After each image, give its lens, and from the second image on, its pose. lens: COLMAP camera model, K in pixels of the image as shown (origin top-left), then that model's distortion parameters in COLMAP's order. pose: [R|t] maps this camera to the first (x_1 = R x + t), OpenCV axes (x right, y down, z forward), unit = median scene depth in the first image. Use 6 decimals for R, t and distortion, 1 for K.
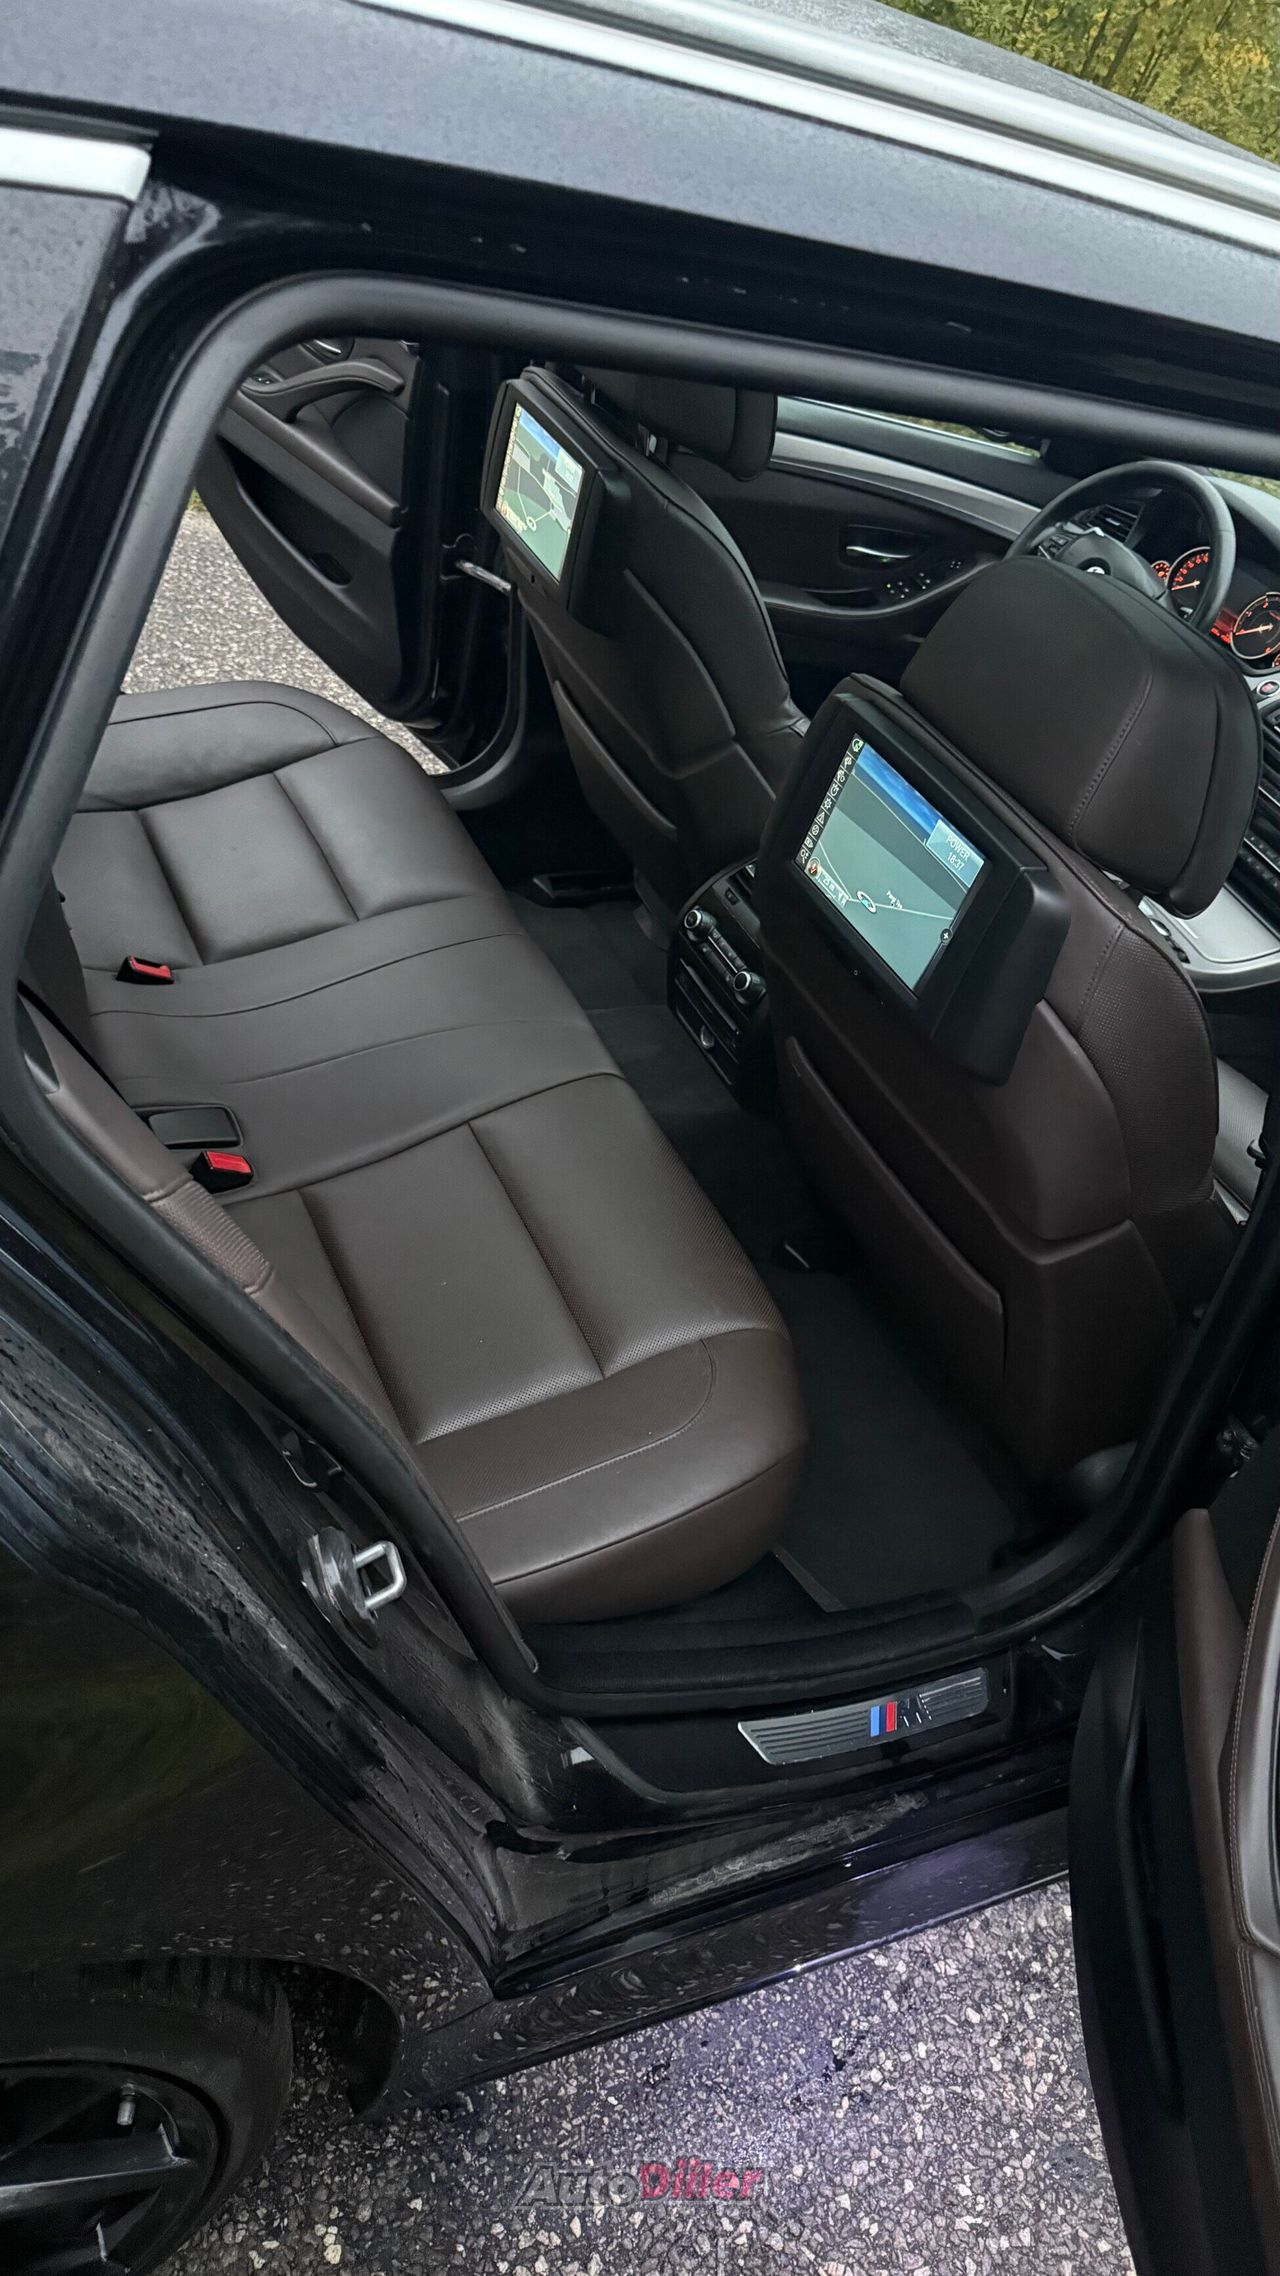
lens RADIAL K [[1580.1, 0, 646.7], [0, 1580.1, 1133.5], [0, 0, 1]] dist [0.189644, -0.452865]
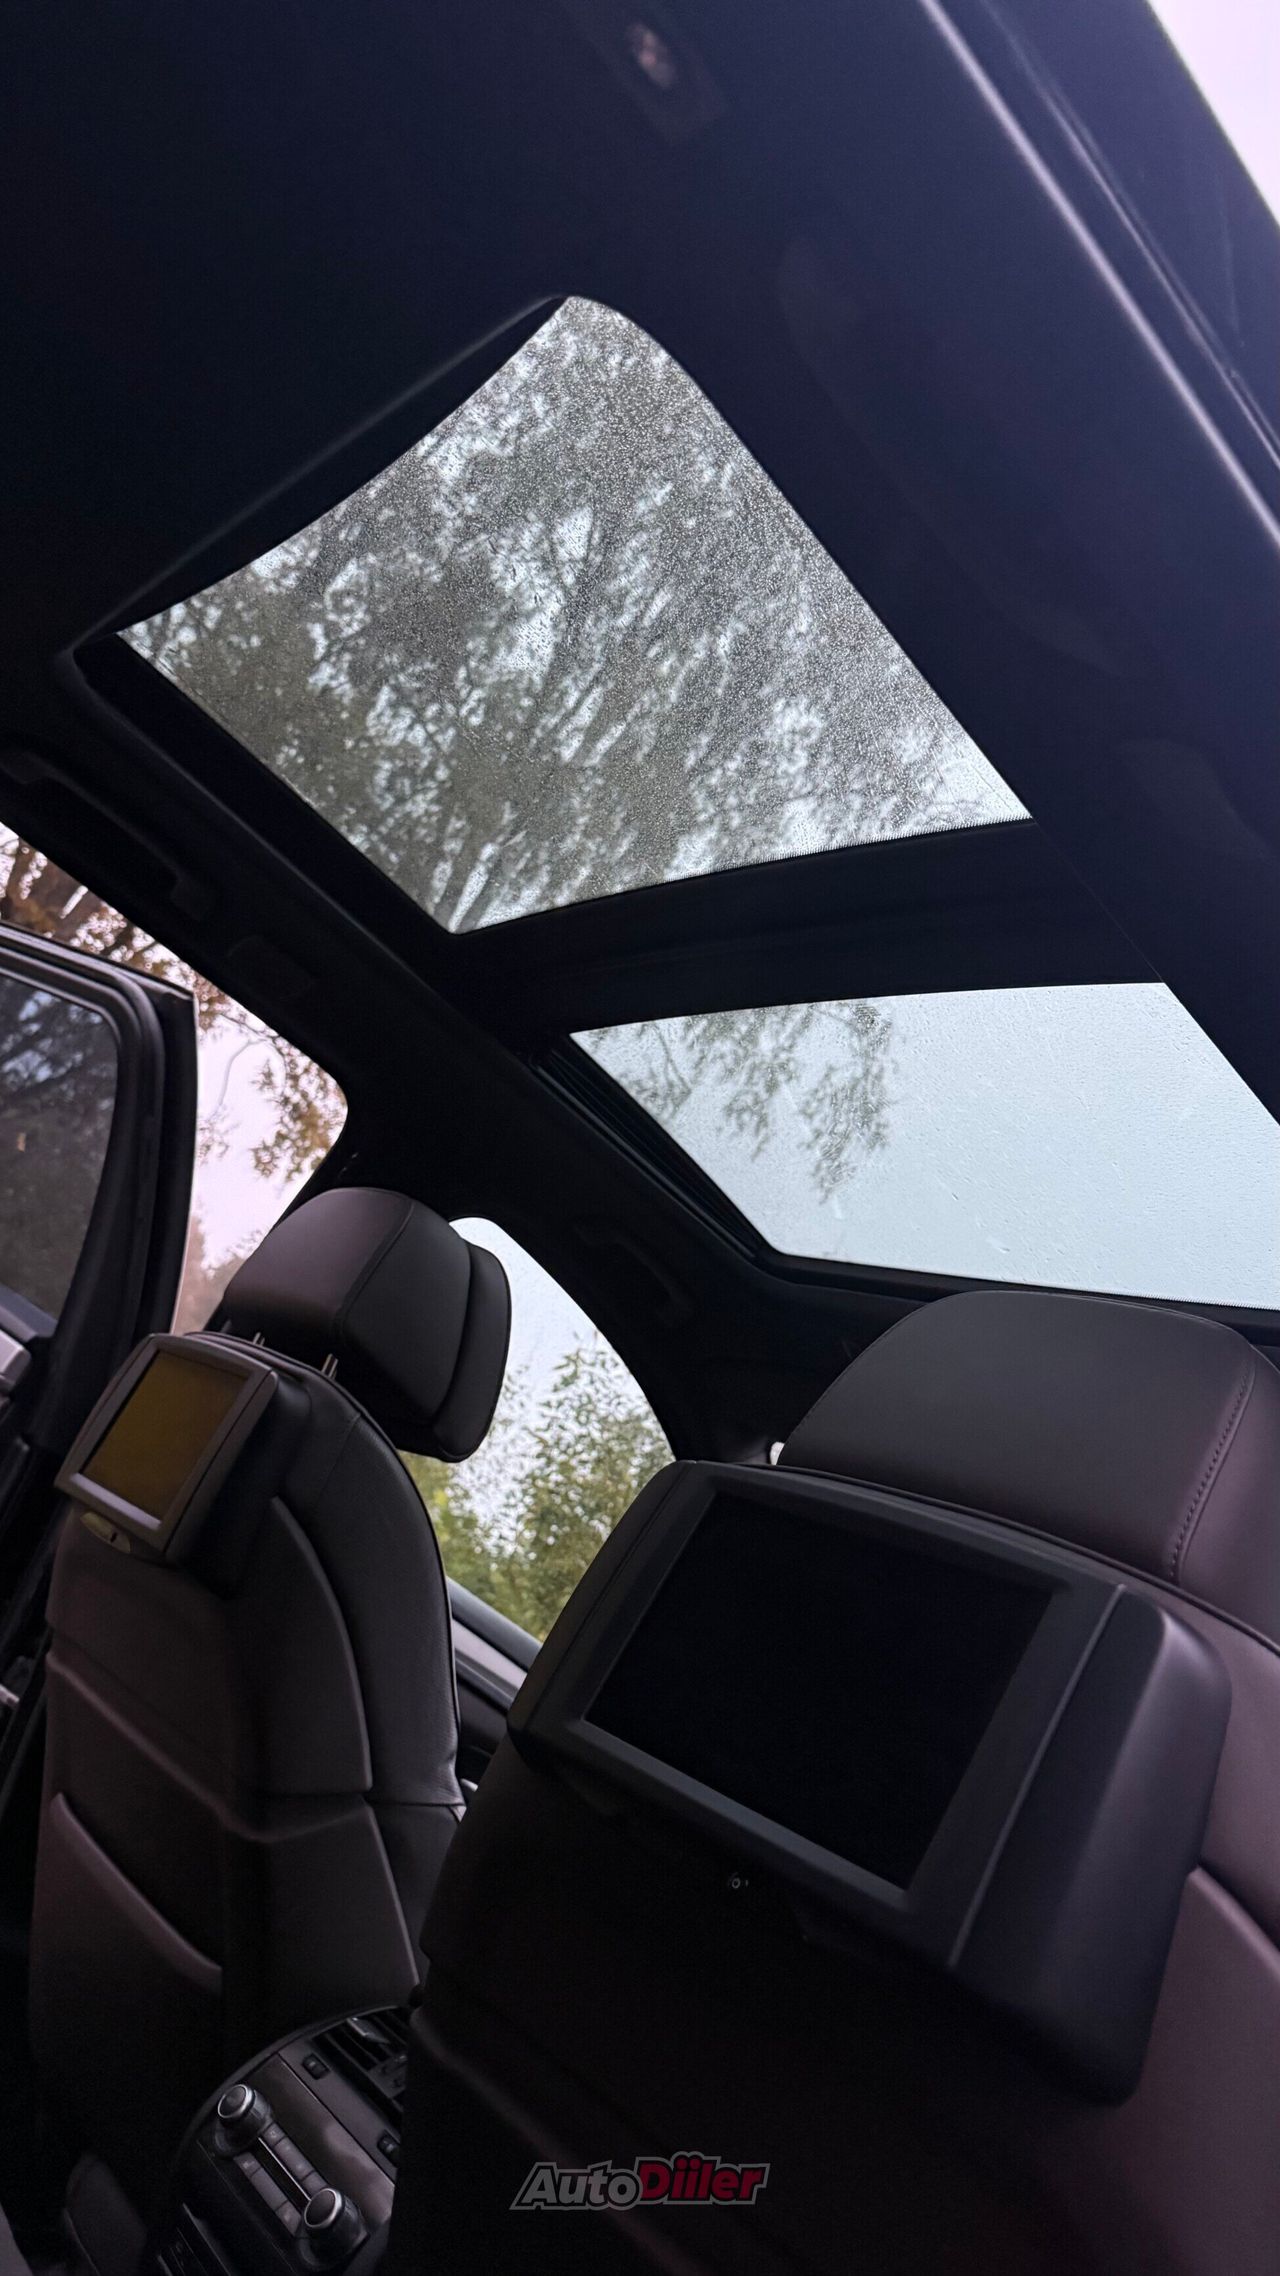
lens RADIAL K [[1580.1, 0, 646.7], [0, 1580.1, 1133.5], [0, 0, 1]] dist [0.189644, -0.452865]
pose [[0.942277, 0.276470, 0.188889, -0.033393], [-0.011762, 0.591109, -0.806506, 0.108396], [-0.334628, 0.757730, 0.560240, 0.400686]]
